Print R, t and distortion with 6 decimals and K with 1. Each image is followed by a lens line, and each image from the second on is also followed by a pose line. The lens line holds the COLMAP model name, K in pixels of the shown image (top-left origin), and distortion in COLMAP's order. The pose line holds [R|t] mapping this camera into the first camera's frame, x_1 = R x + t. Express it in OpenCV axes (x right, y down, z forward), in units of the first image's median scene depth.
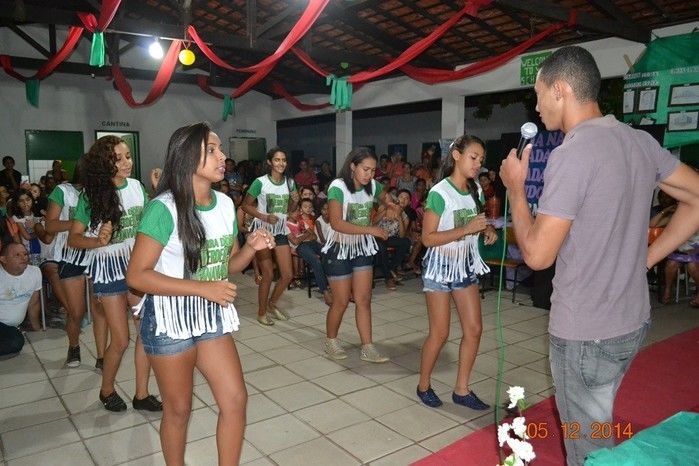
lens RADIAL K [[559.2, 0, 349.5], [0, 559.2, 233.0], [0, 0, 1]] dist [0.004527, 0.004384]
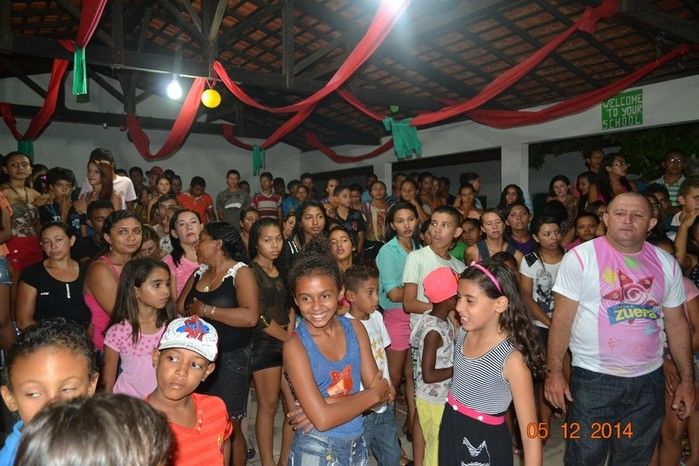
lens RADIAL K [[559.2, 0, 349.5], [0, 559.2, 233.0], [0, 0, 1]] dist [0.004527, 0.004384]
pose [[0.999365, -0.007699, -0.034777, -0.047114], [0.004429, 0.995642, -0.093157, -0.031693], [0.035343, 0.092944, 0.995044, 0.161362]]
